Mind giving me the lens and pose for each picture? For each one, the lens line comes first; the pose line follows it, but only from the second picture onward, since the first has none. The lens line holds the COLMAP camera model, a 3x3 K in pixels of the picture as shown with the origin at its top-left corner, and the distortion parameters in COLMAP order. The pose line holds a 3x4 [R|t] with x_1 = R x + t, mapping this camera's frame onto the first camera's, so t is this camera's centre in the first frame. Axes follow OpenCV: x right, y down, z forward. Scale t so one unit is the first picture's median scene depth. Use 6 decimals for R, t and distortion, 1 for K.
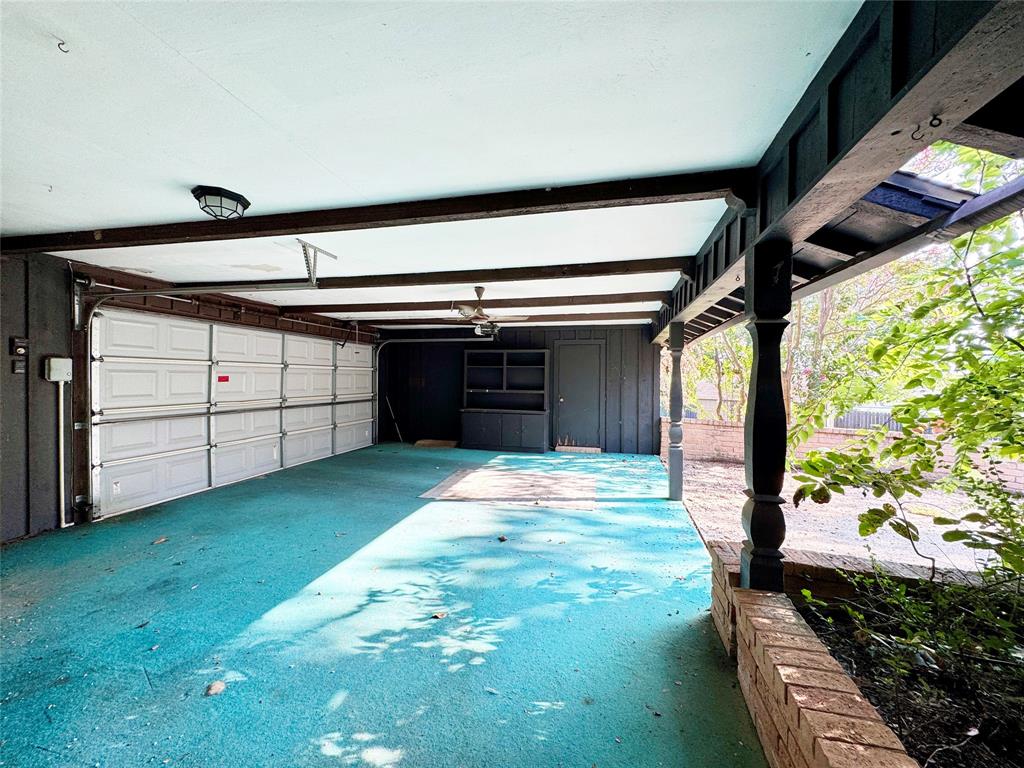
lens RADIAL K [[408.3, 0, 512.0], [0, 408.3, 384.0], [0, 0, 1]] dist [-0.000907, 0.000478]
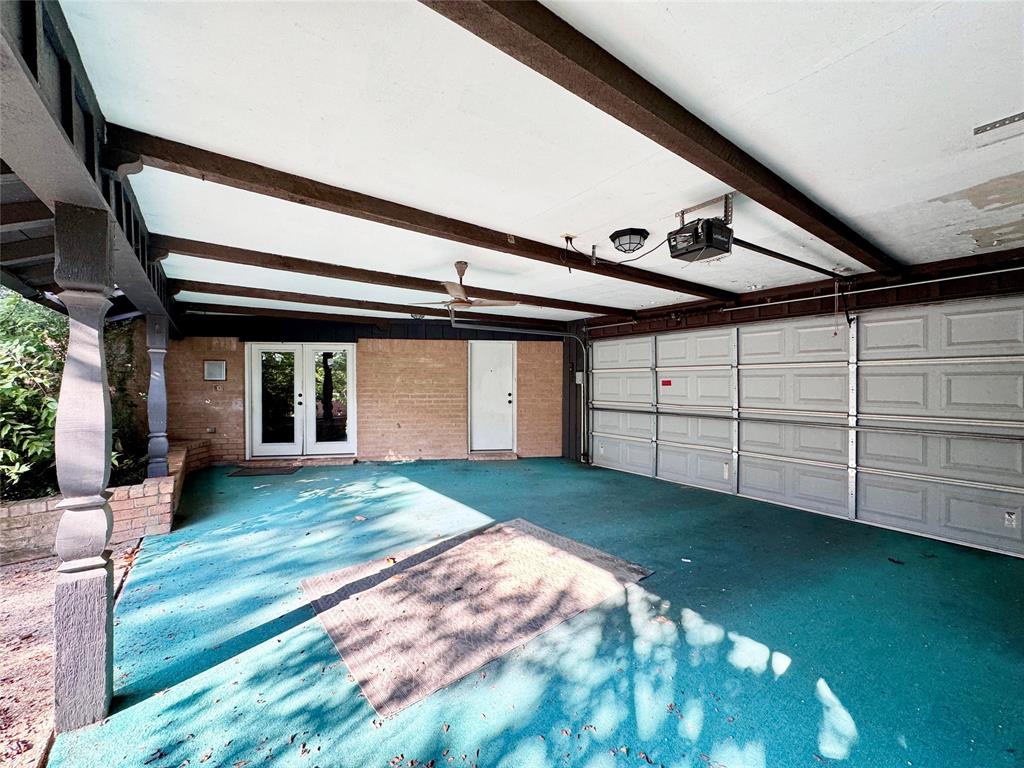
lens RADIAL K [[408.3, 0, 512.0], [0, 408.3, 384.0], [0, 0, 1]] dist [-0.000907, 0.000478]
pose [[-0.632438, -0.006322, -0.774585, 0.454302], [-0.018977, 0.999793, 0.007334, -0.011375], [0.774378, 0.019337, -0.632427, 1.545435]]
